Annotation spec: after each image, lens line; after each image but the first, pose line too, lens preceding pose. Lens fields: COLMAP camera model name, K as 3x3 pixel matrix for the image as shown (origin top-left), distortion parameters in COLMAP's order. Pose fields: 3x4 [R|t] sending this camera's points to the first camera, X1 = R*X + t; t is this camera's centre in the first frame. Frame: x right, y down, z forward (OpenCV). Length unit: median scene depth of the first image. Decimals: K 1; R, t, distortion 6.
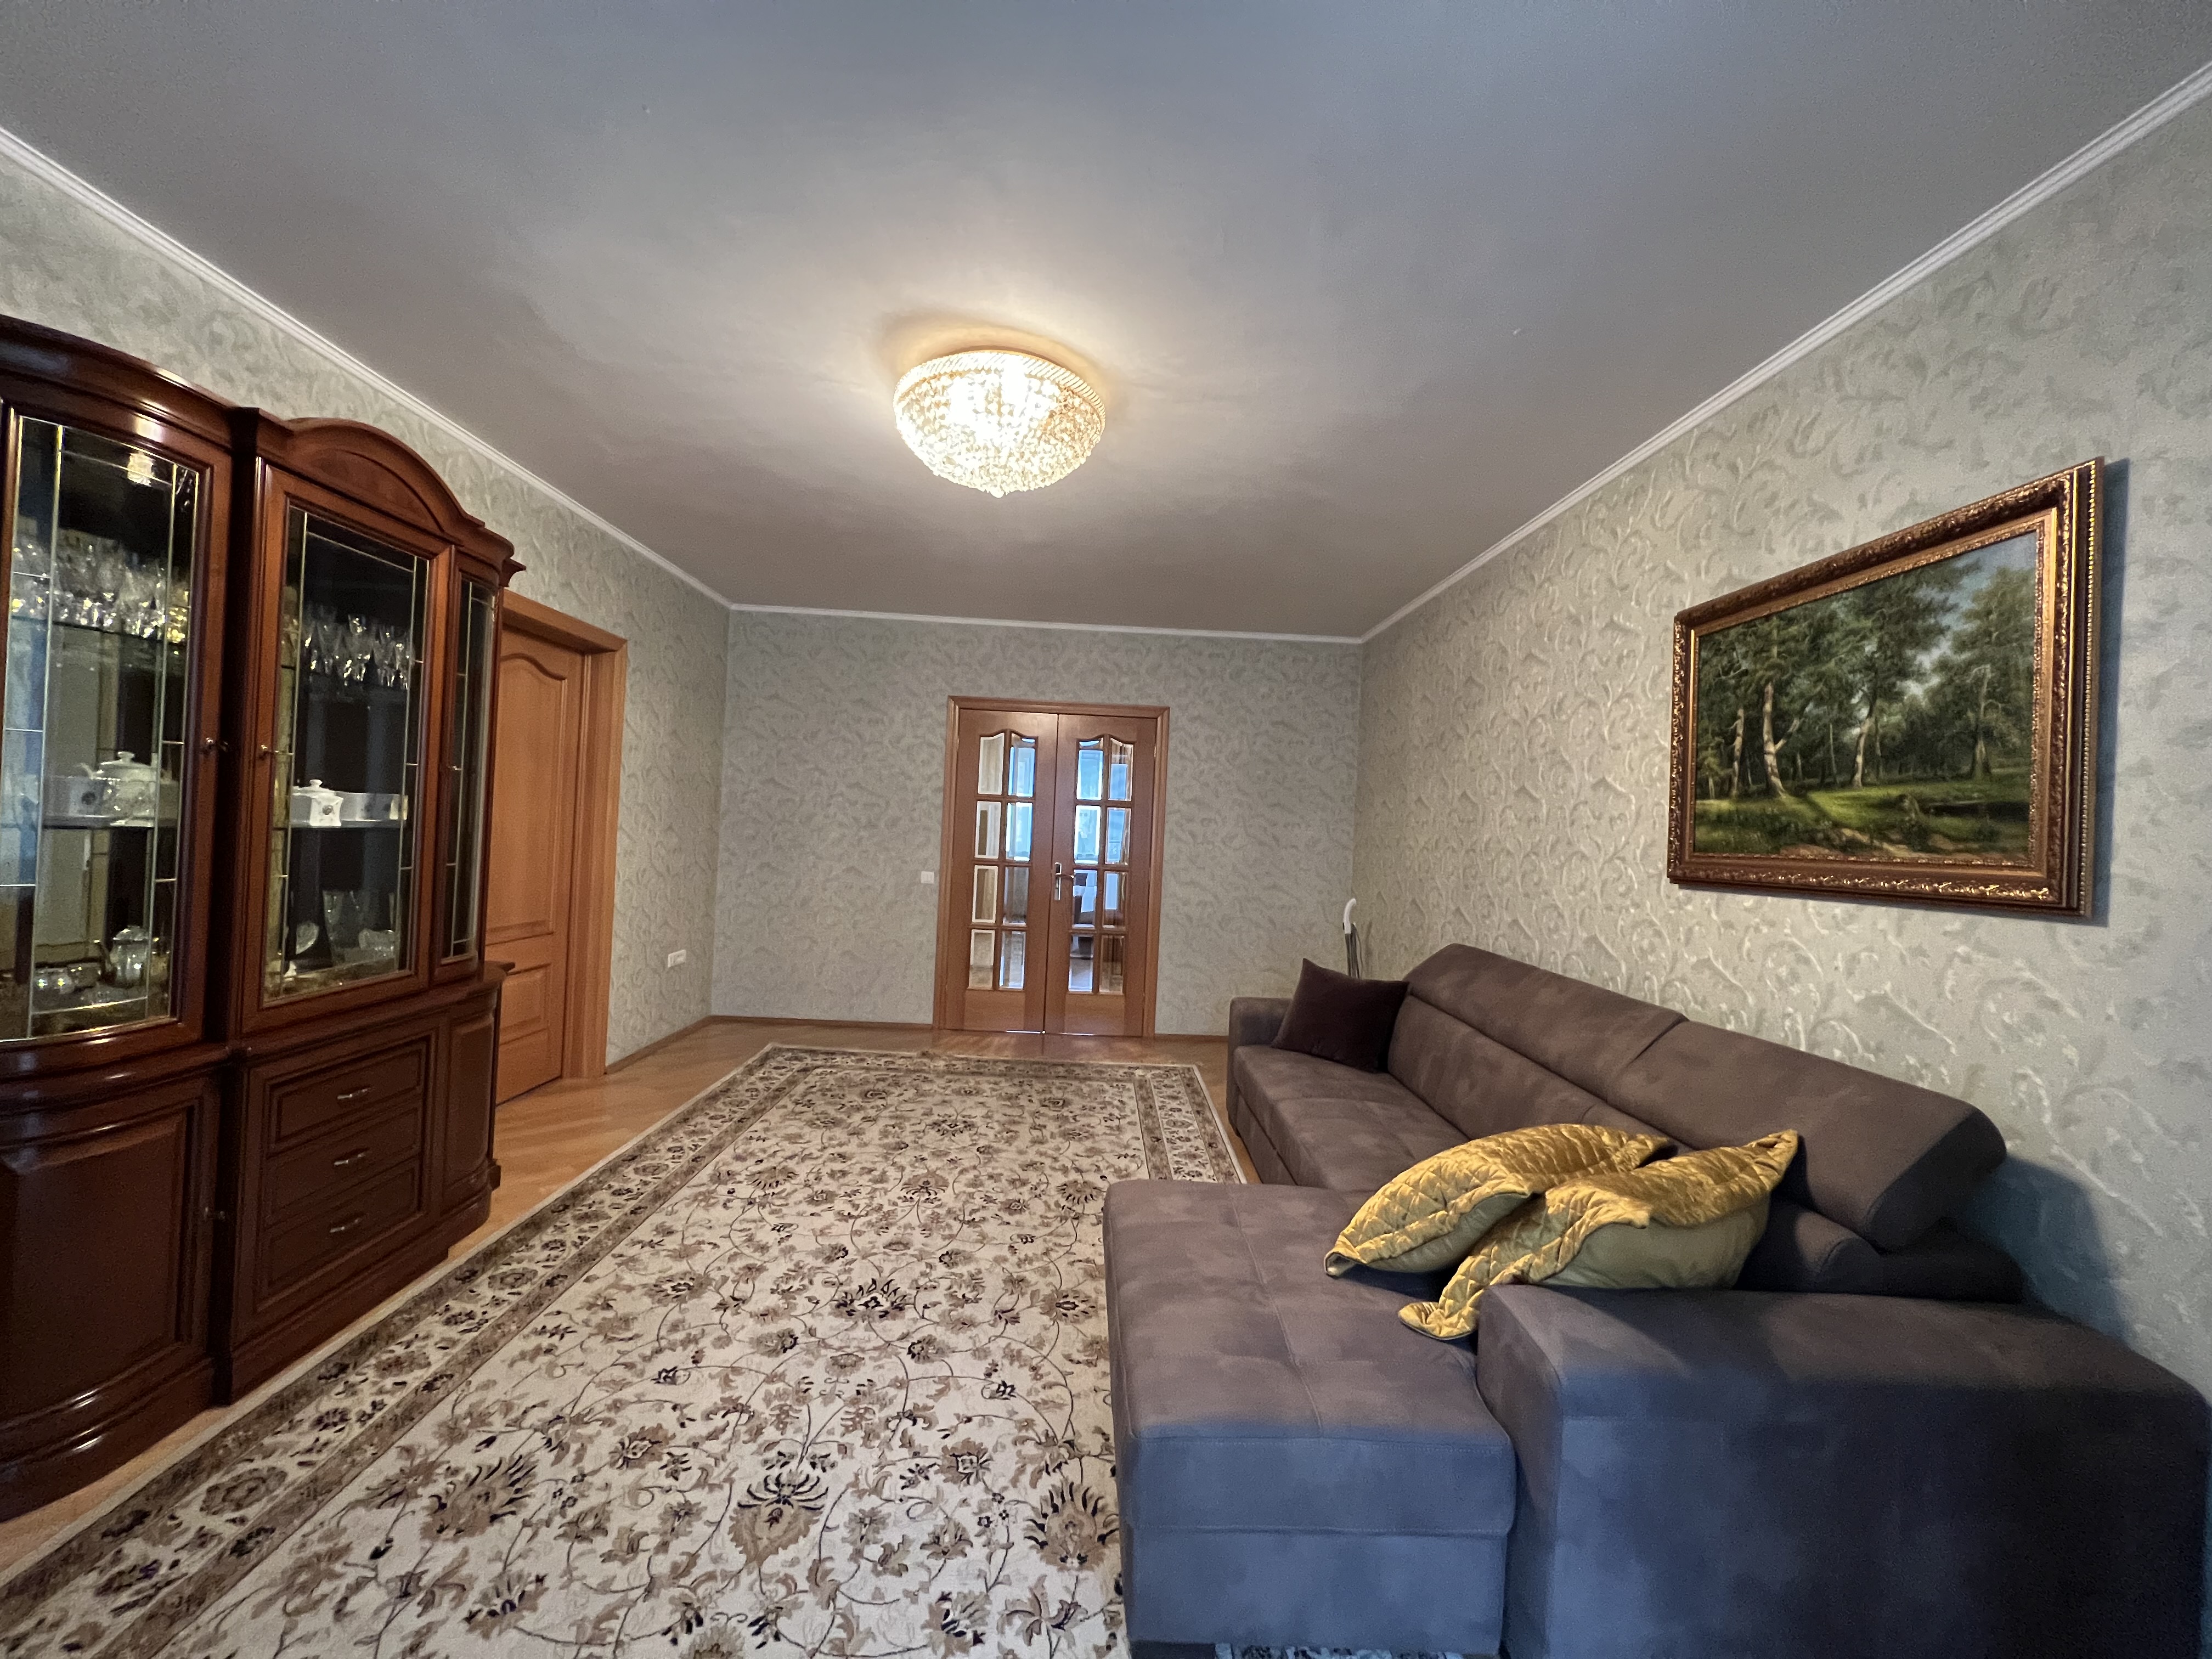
lens RADIAL K [[882.0, 0, 1099.0], [0, 882.0, 826.8], [0, 0, 1]] dist [0.001136, 0.000017]
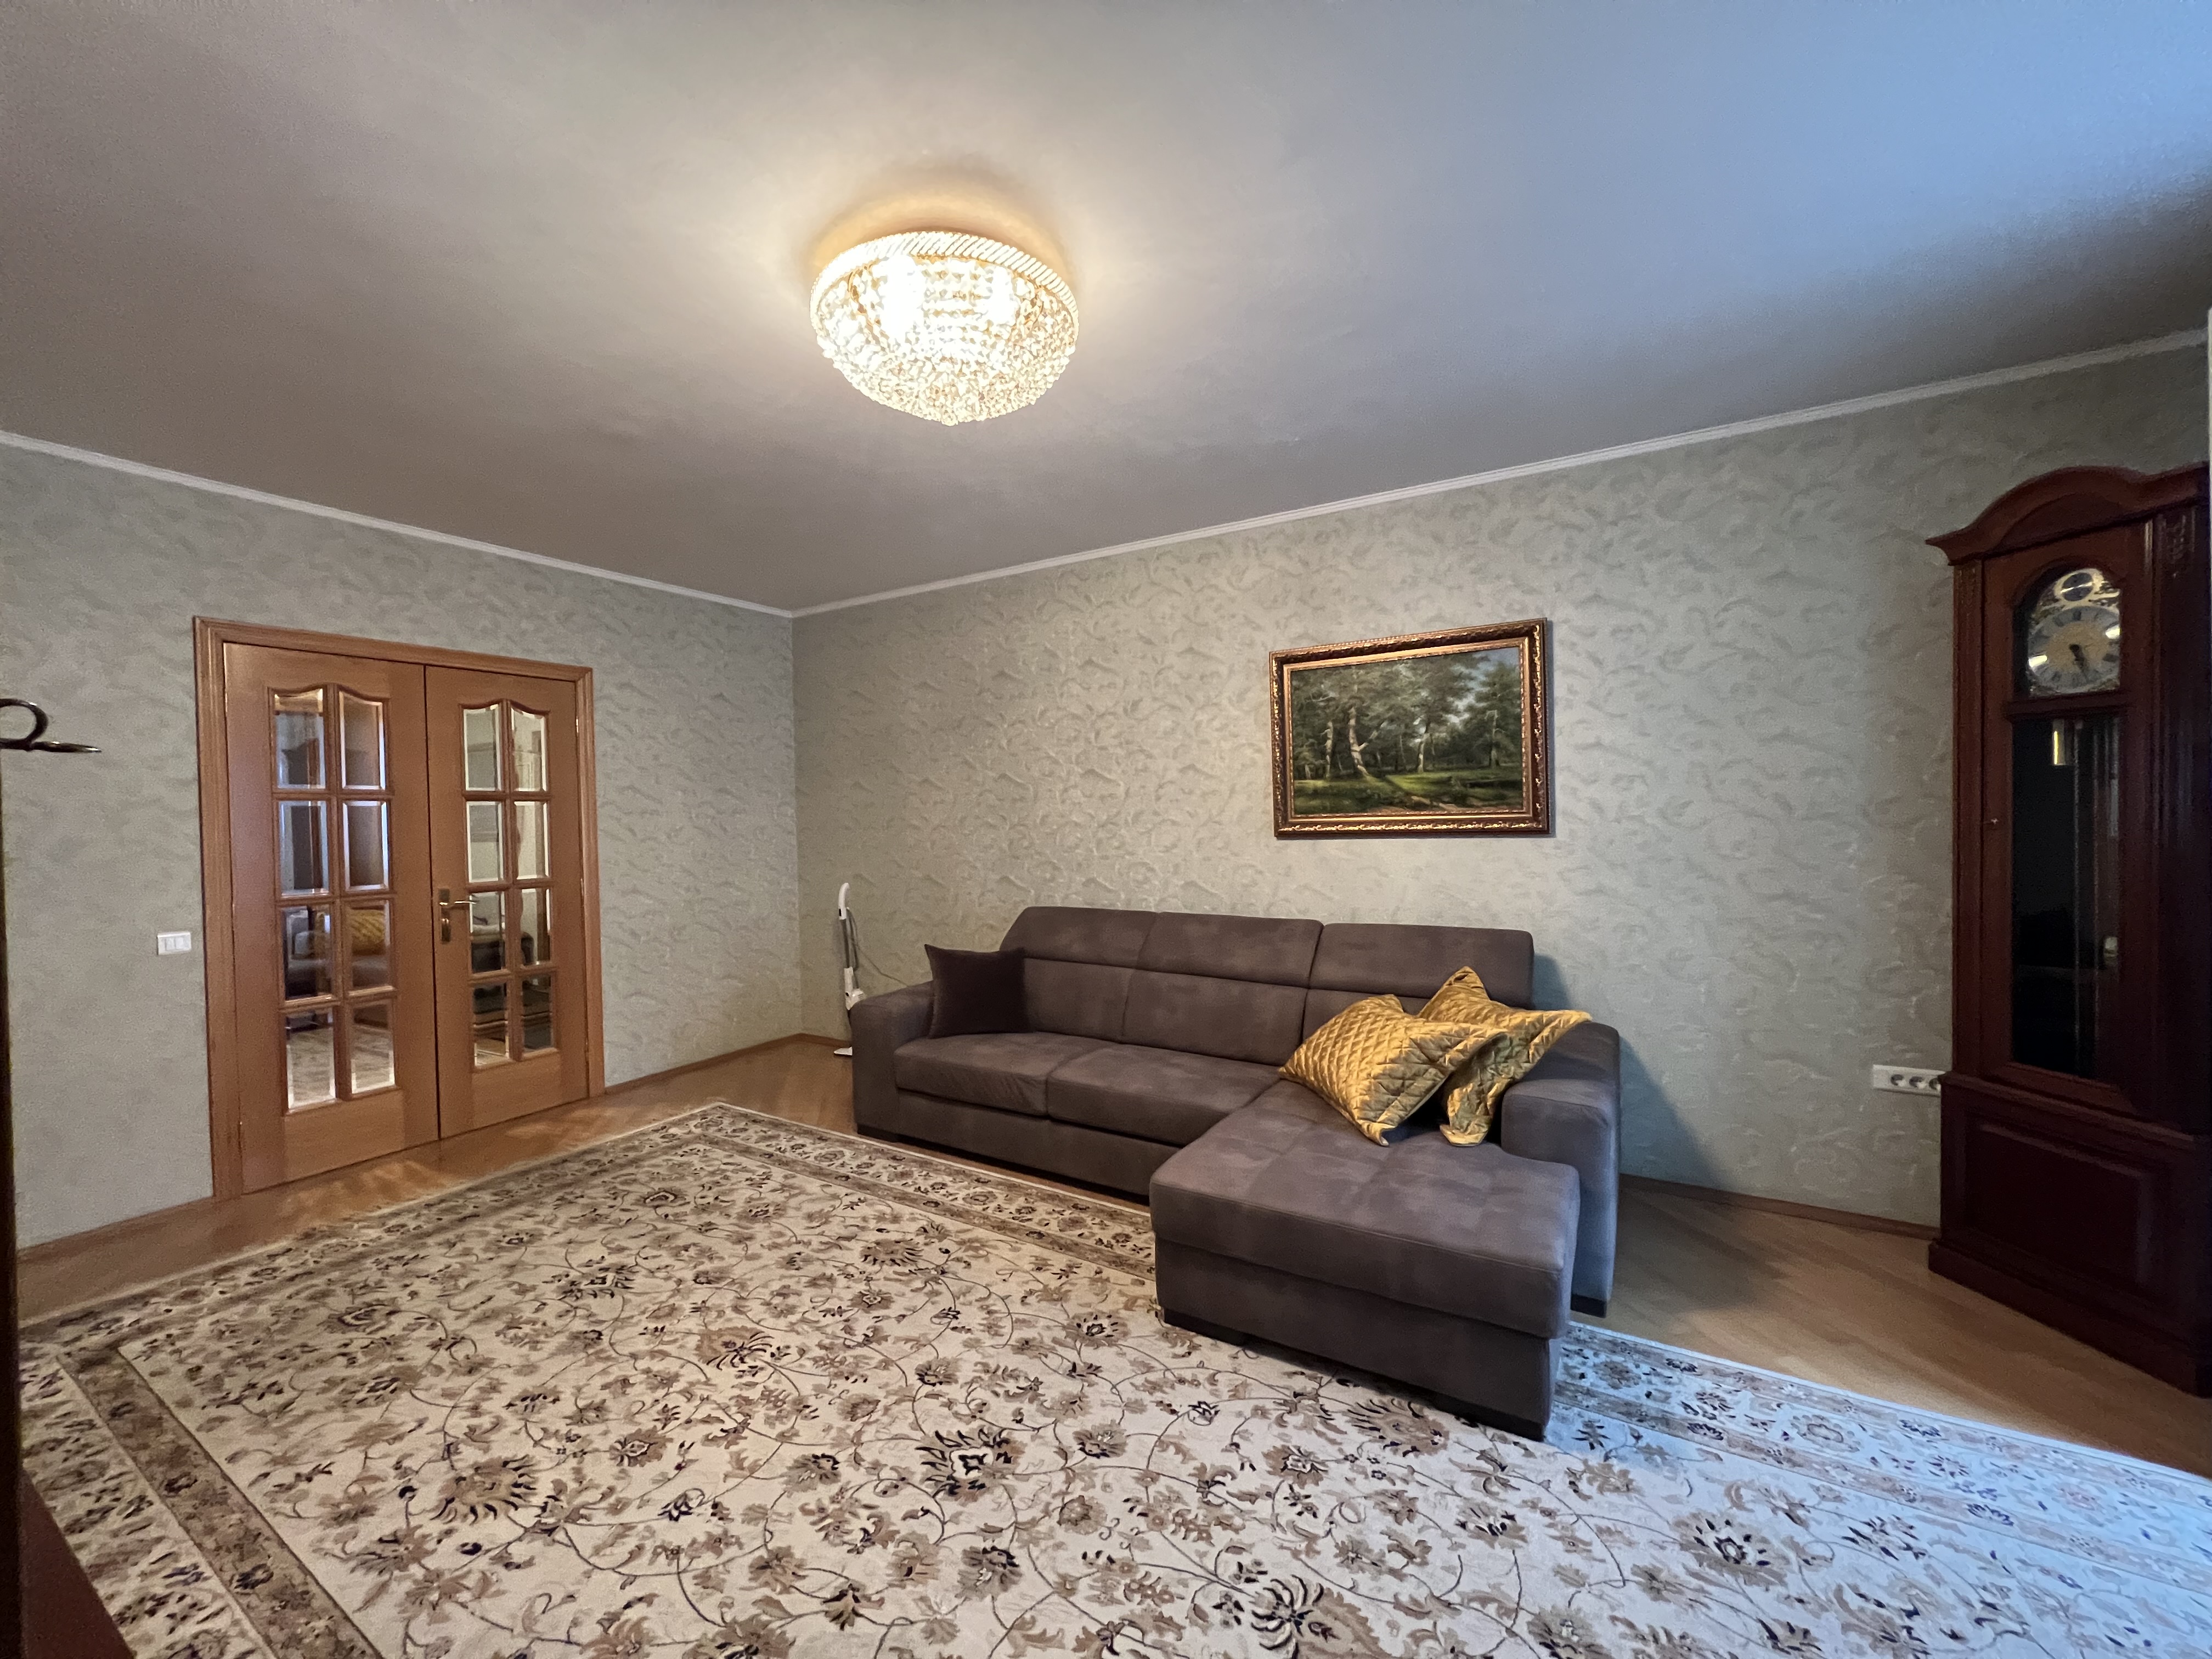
lens RADIAL K [[882.0, 0, 1098.7], [0, 882.0, 825.3], [0, 0, 1]] dist [0.001136, 0.000017]
pose [[0.536623, -0.068257, 0.841057, -0.736733], [0.042075, 0.997648, 0.054120, -0.046499], [-0.842772, 0.006345, 0.538233, 0.446750]]
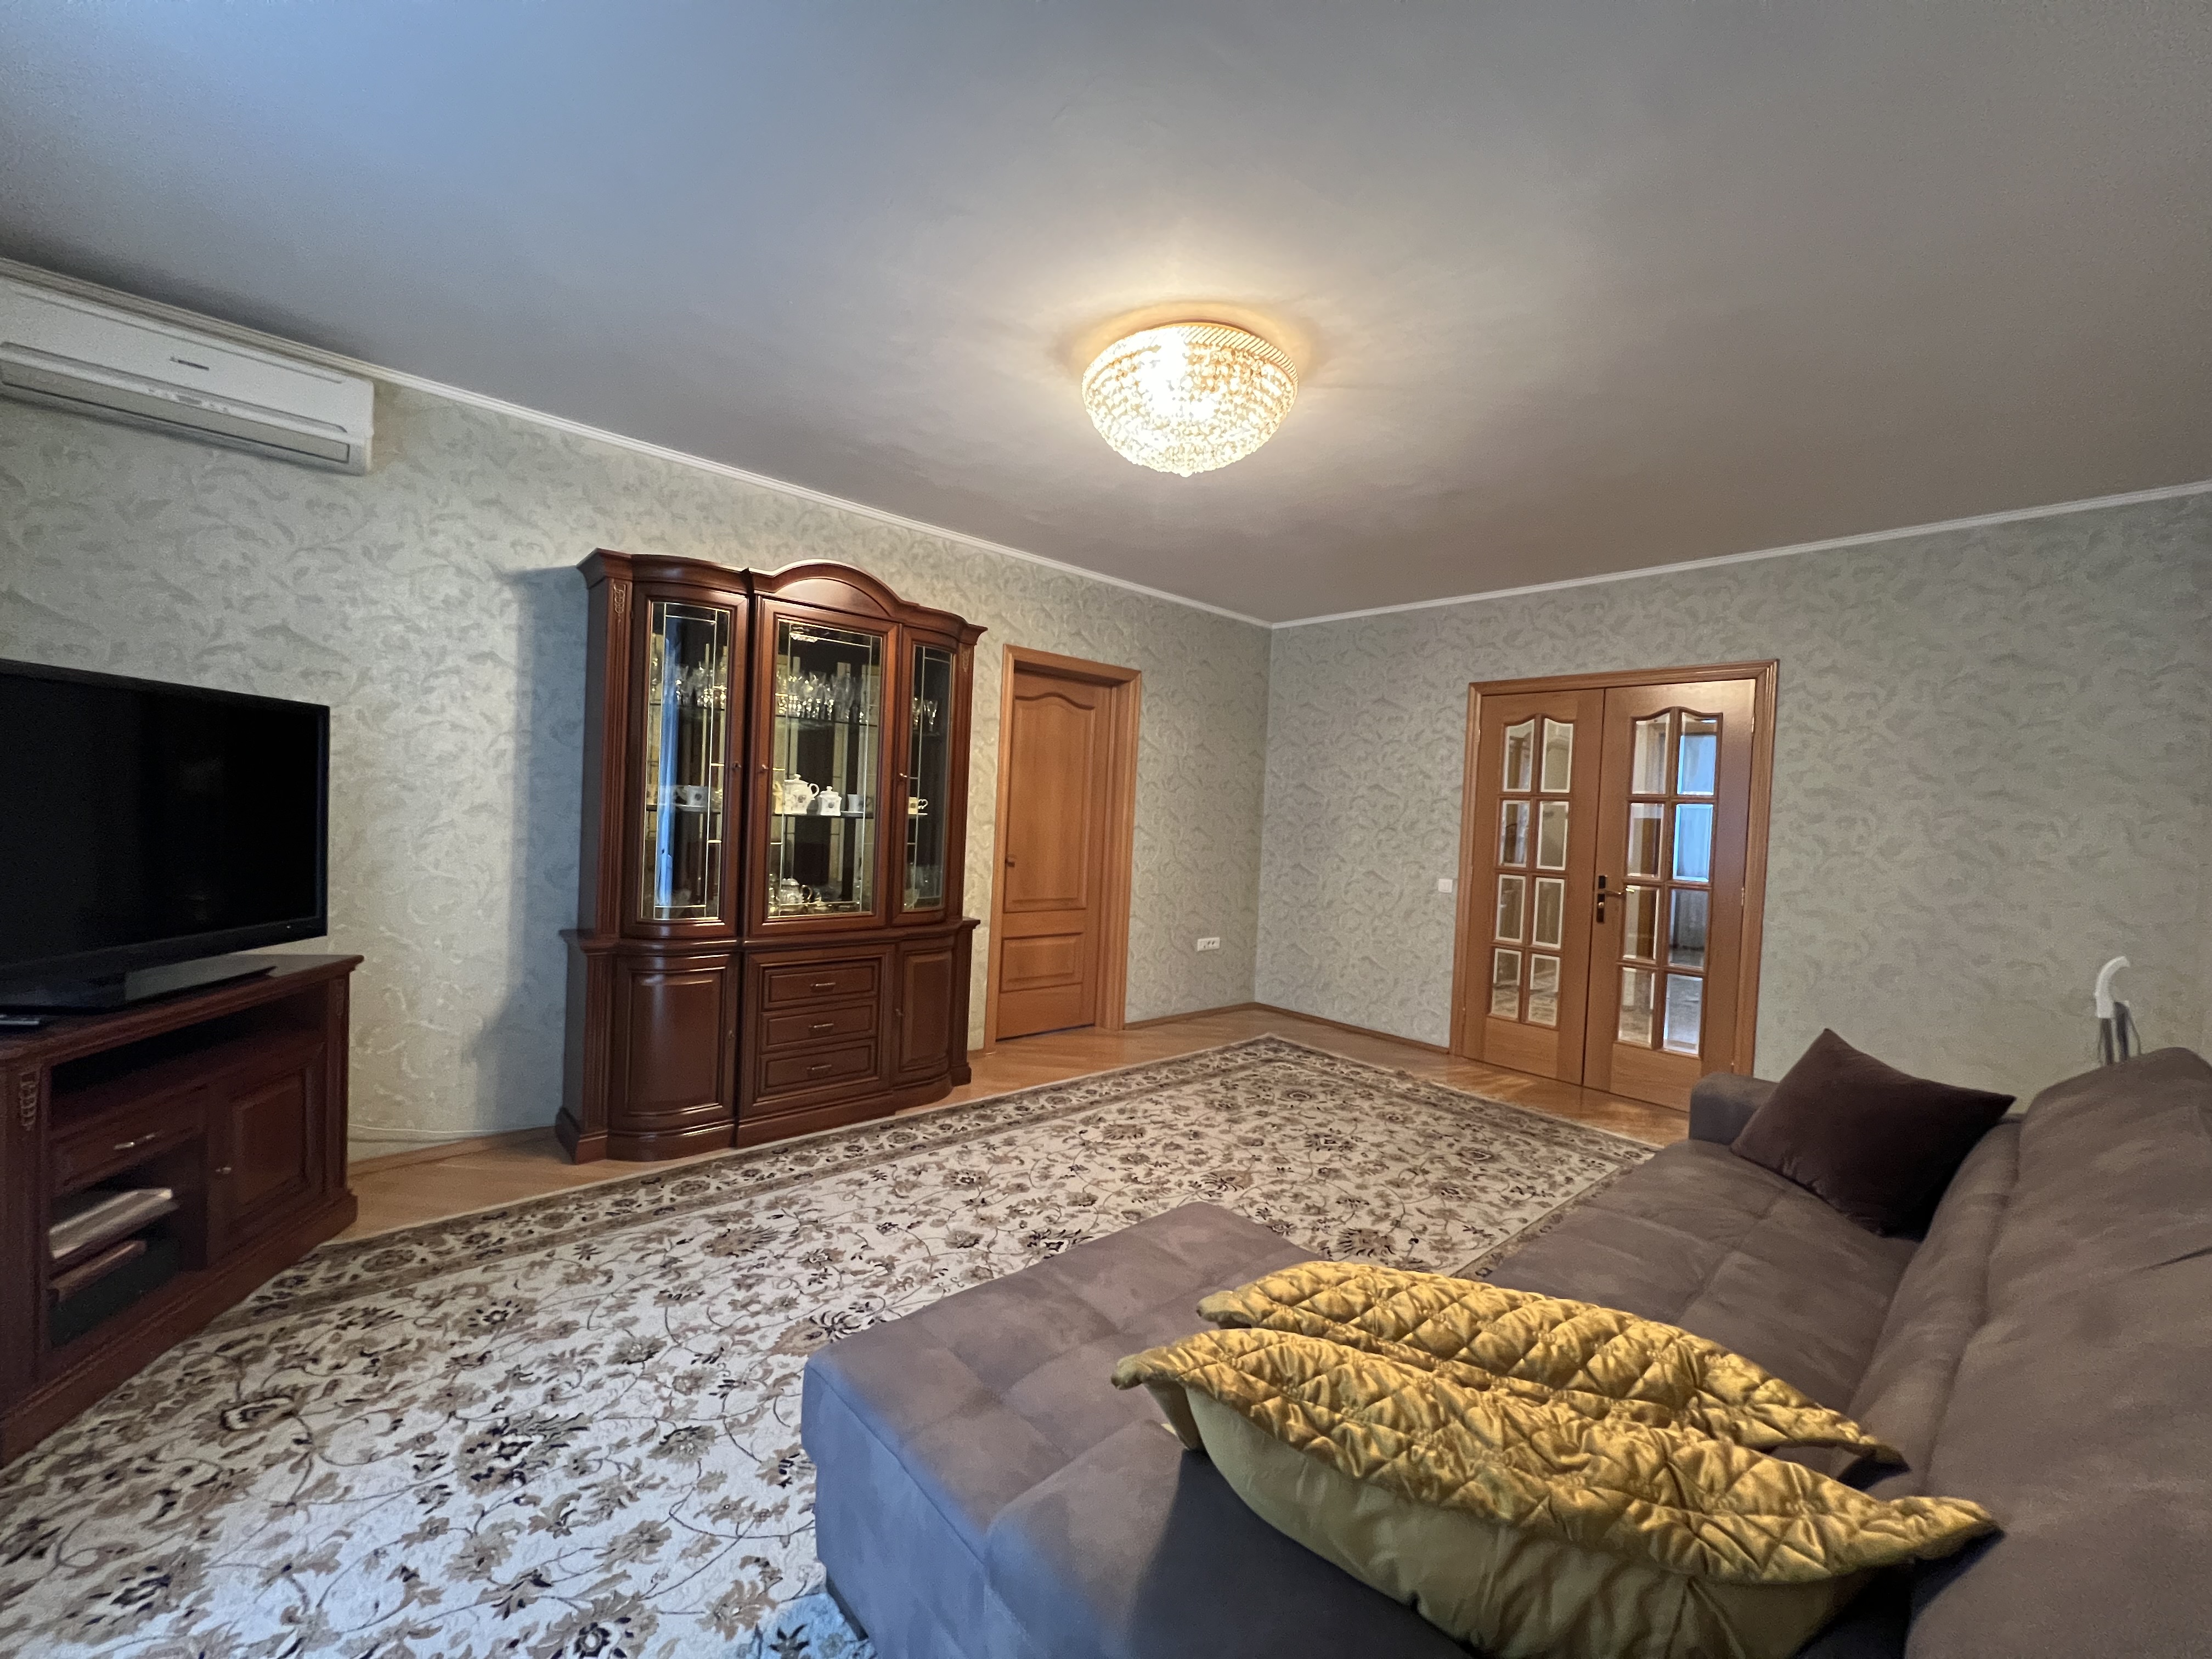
lens RADIAL K [[882.0, 0, 1099.2], [0, 882.0, 825.7], [0, 0, 1]] dist [0.001136, 0.000017]
pose [[0.652406, -0.002887, -0.757864, 0.558307], [-0.013217, 0.999797, -0.015187, 0.031170], [0.757754, 0.019925, 0.652236, 0.289493]]
